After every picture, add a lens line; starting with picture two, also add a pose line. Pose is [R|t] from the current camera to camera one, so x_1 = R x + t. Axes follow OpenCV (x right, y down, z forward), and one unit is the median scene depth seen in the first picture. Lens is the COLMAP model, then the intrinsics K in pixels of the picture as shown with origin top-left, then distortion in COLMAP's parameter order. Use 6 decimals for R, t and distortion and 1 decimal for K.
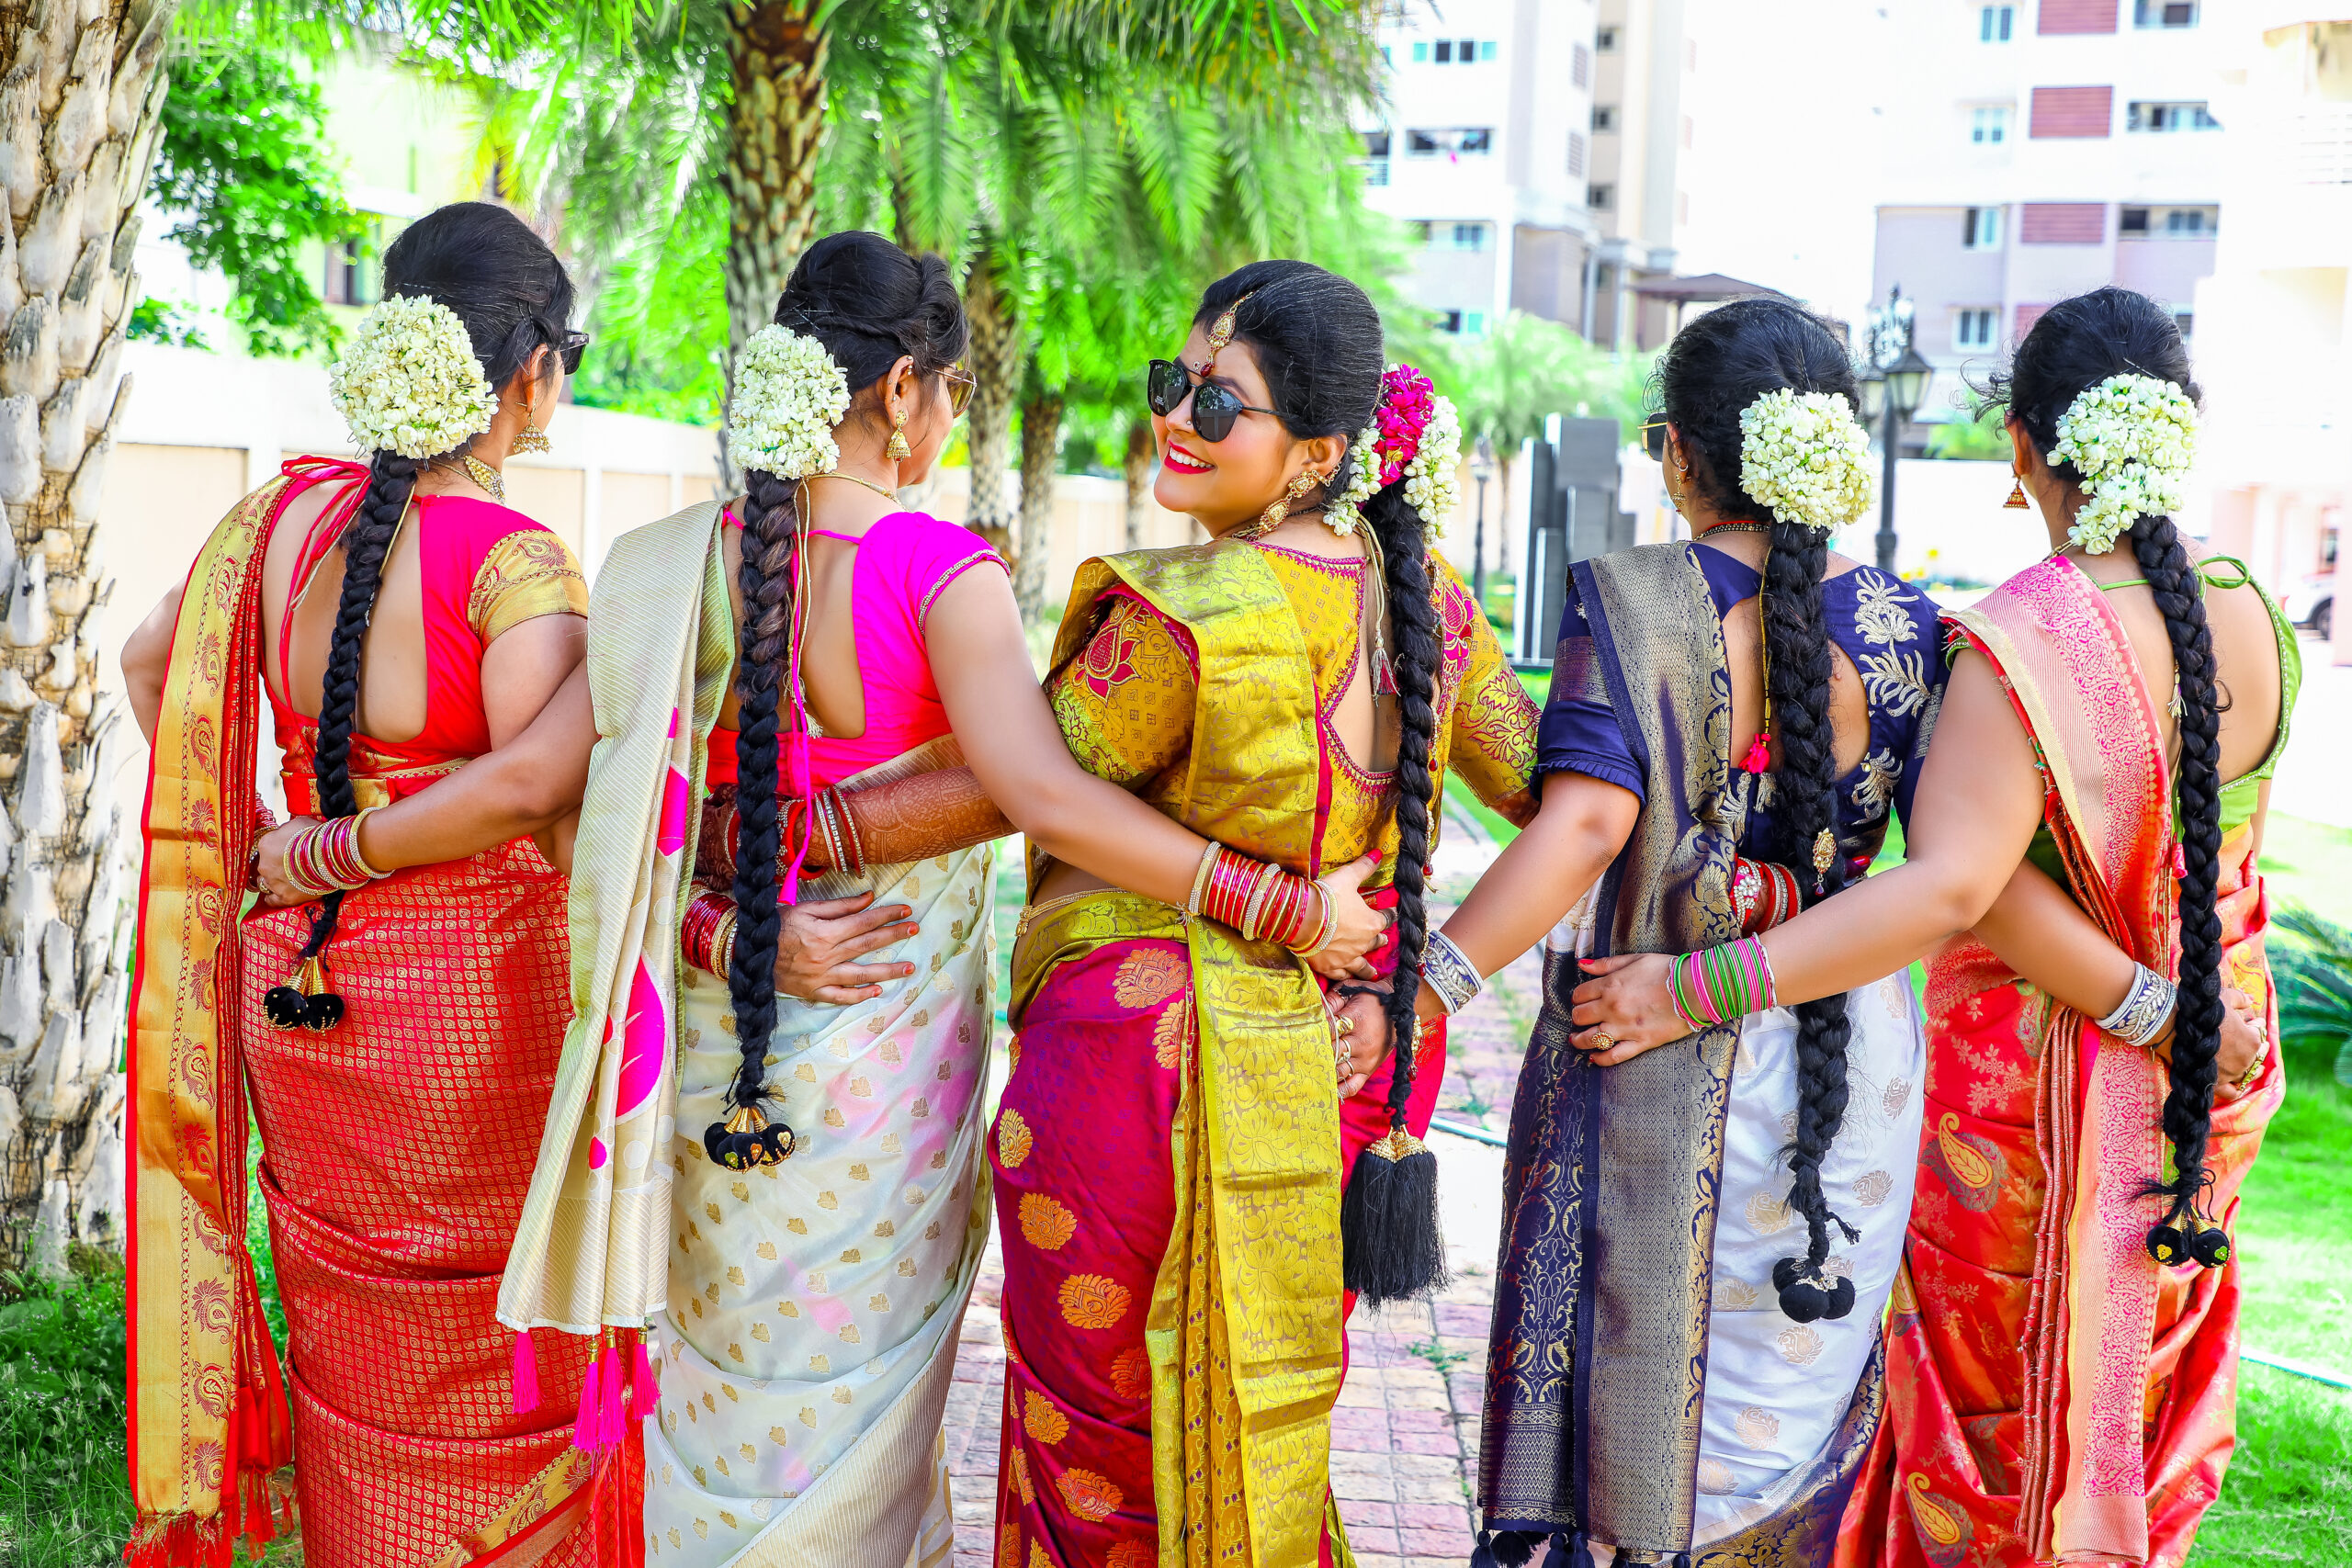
lens RADIAL K [[3074.8, 0, 1176.0], [0, 3074.8, 784.0], [0, 0, 1]] dist [0.001632, 0.039406]
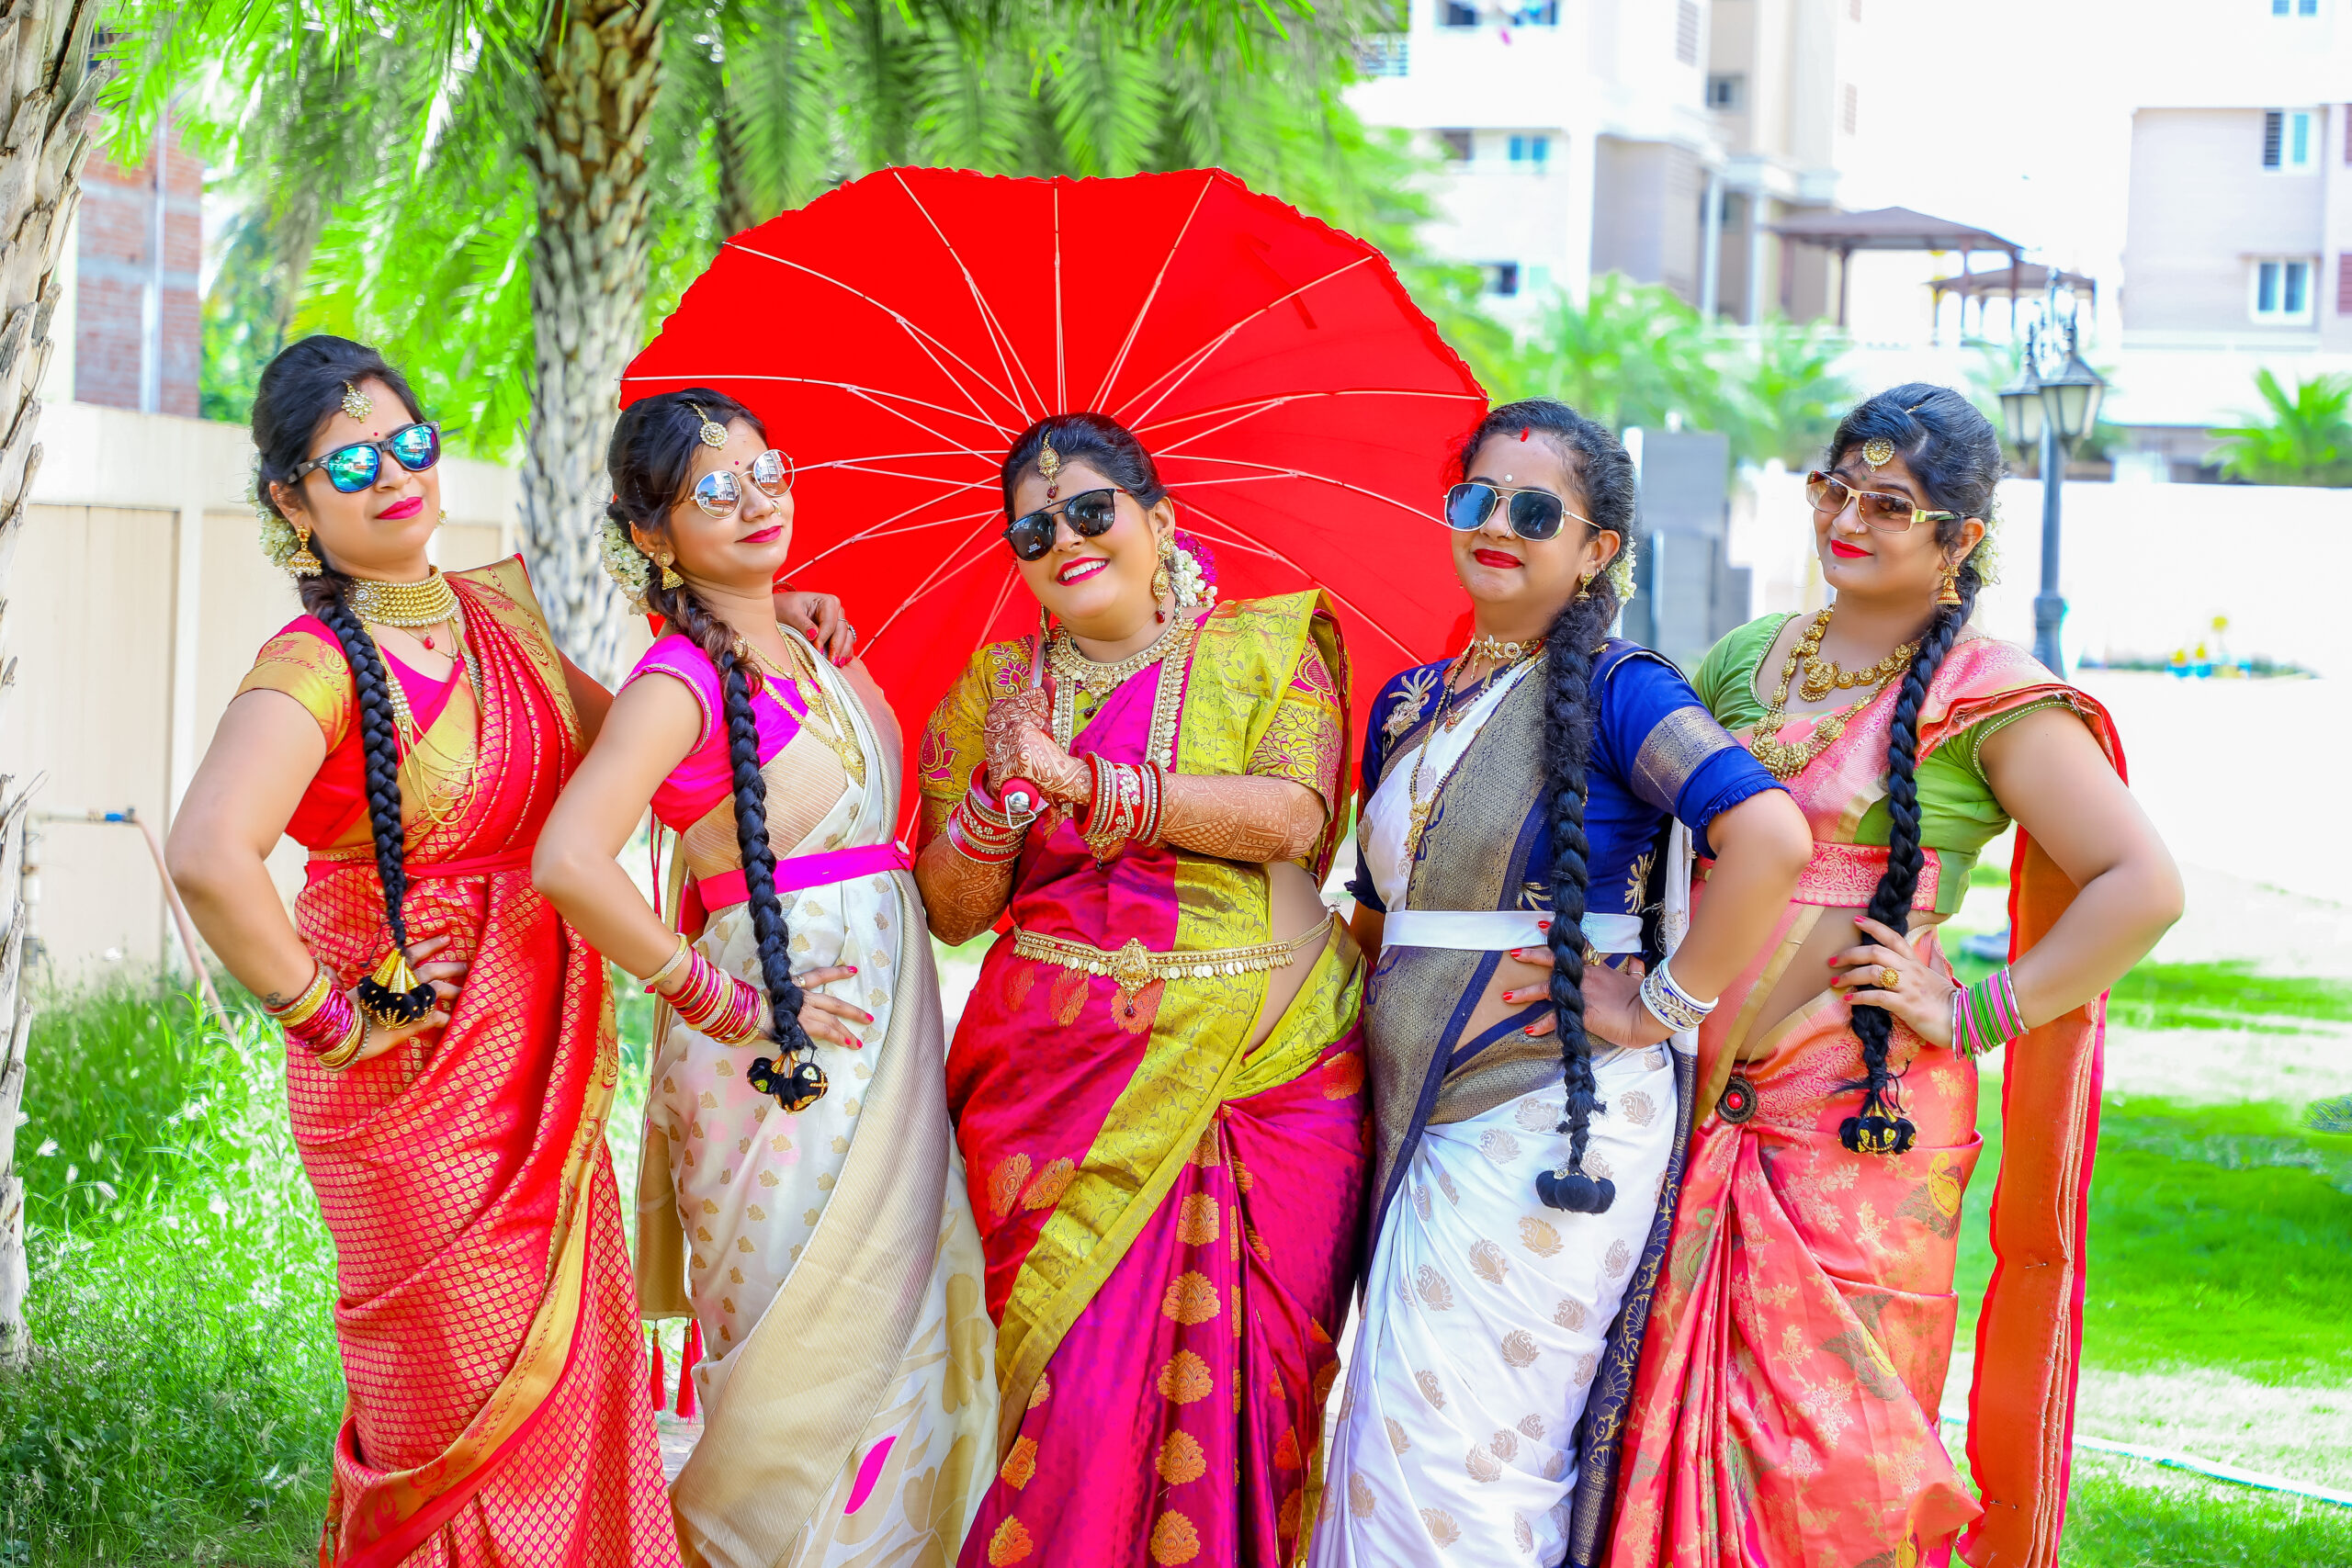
lens RADIAL K [[4619.4, 0, 1176.0], [0, 4619.4, 784.0], [0, 0, 1]] dist [0.046601, 0.121366]
pose [[0.999839, -0.002463, 0.017765, -0.004076], [0.003181, 0.999175, -0.040497, 0.012833], [-0.017650, 0.040547, 0.999022, -0.175736]]
